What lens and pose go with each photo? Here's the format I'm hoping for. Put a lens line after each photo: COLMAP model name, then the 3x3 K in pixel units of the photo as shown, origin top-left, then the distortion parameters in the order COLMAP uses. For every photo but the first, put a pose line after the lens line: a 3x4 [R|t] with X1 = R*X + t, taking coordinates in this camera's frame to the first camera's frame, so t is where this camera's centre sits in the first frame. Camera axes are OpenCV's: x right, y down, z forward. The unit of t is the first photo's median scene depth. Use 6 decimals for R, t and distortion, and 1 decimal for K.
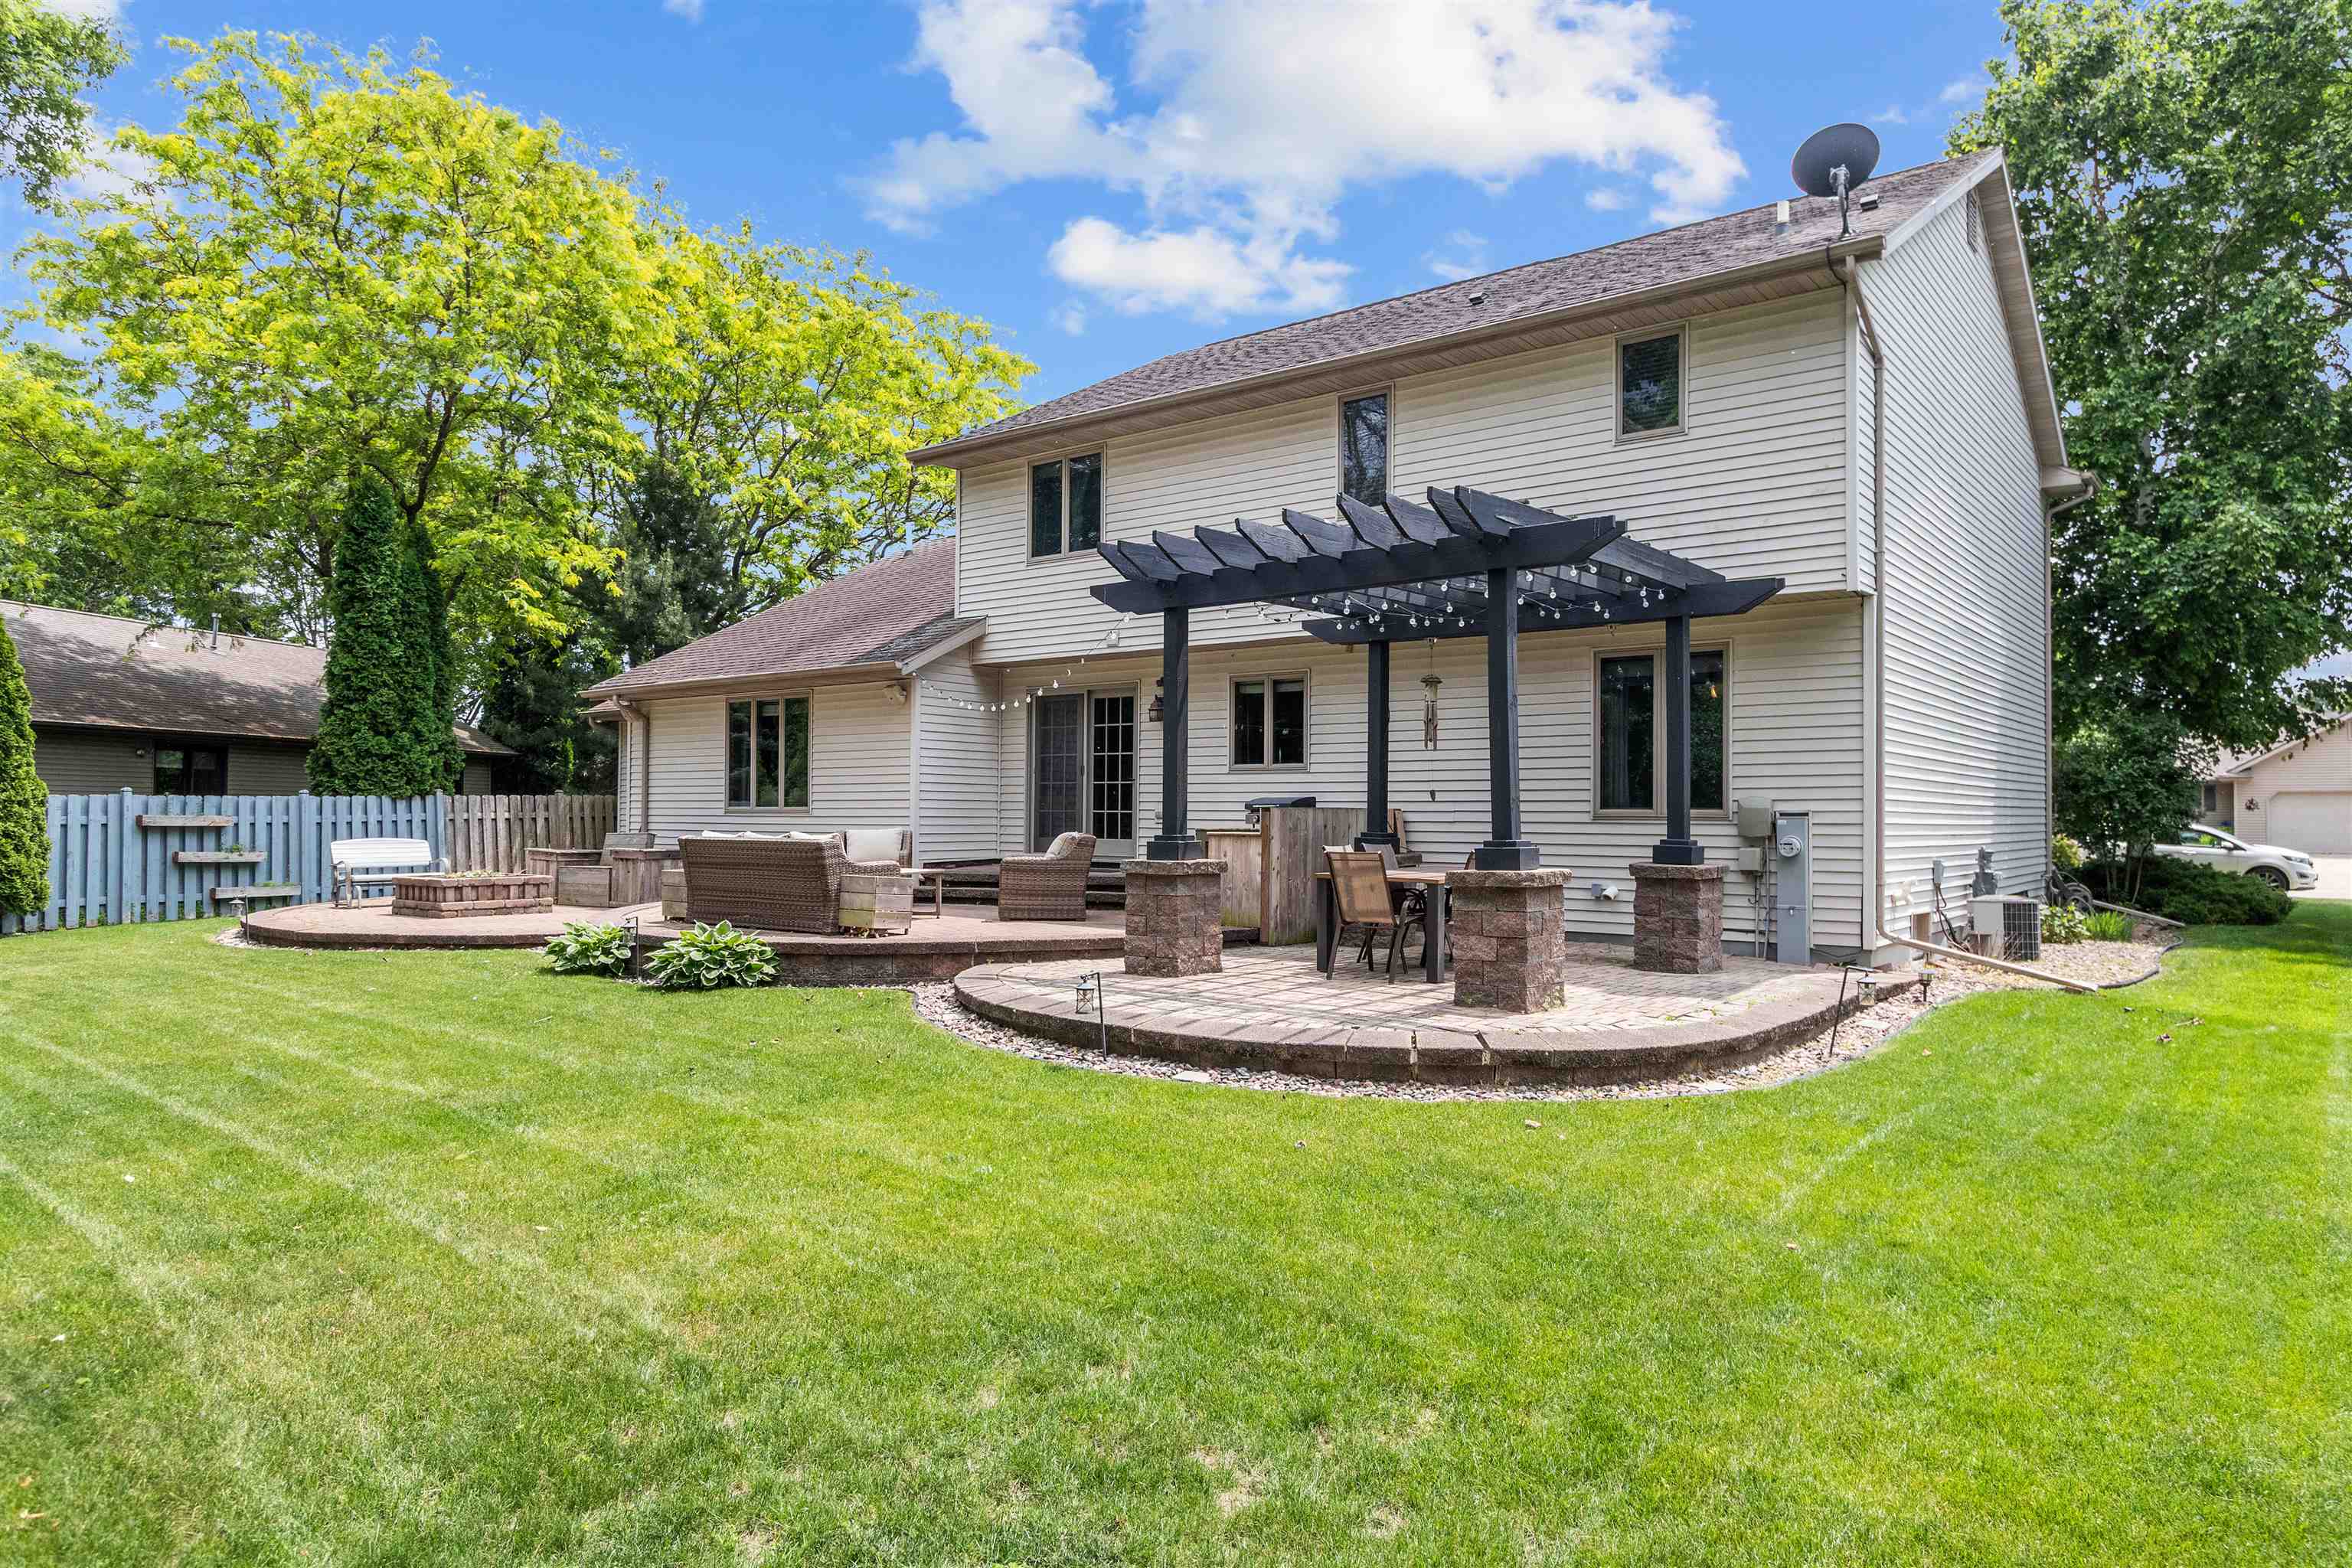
lens RADIAL K [[1461.4, 0, 1178.2], [0, 1461.4, 815.1], [0, 0, 1]] dist [0.009793, 0.000226]
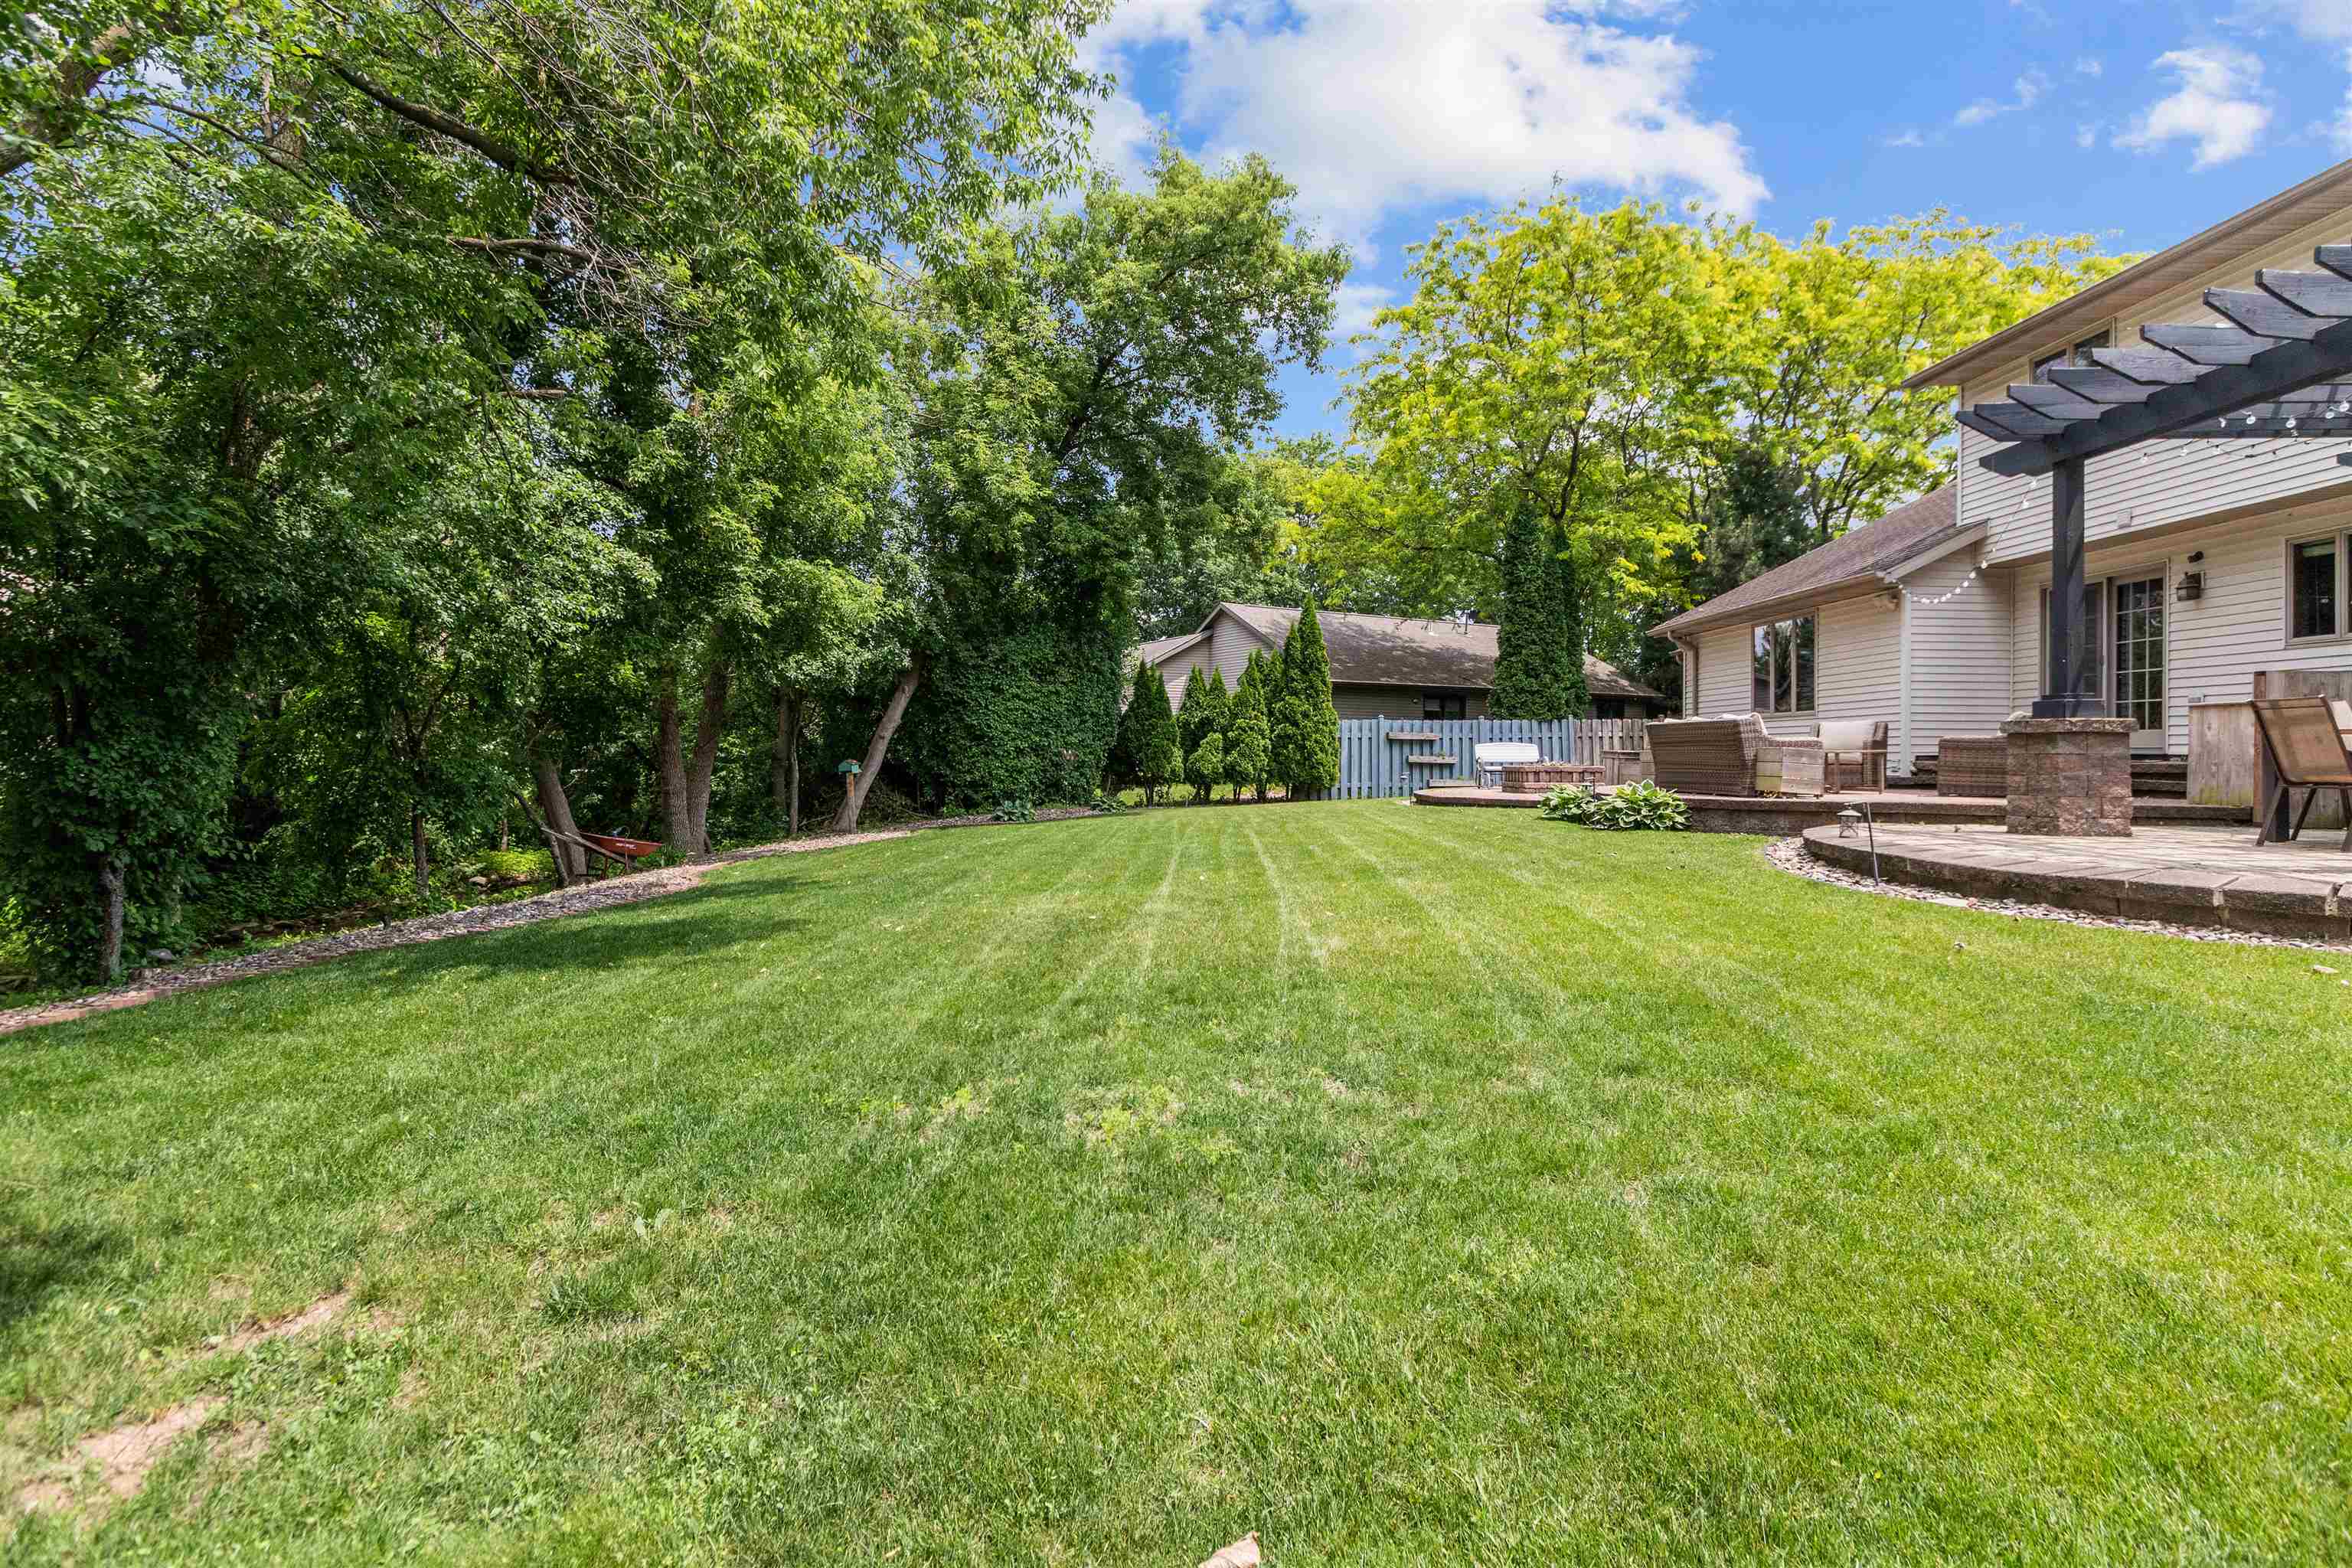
lens RADIAL K [[1150.6, 0, 1176.0], [0, 1150.6, 784.0], [0, 0, 1]] dist [-0.001962, -0.000875]
pose [[0.619892, 0.012793, -0.784583, 0.154286], [-0.002912, 0.999898, 0.014003, 0.043012], [0.784682, -0.006396, 0.619866, 0.033372]]
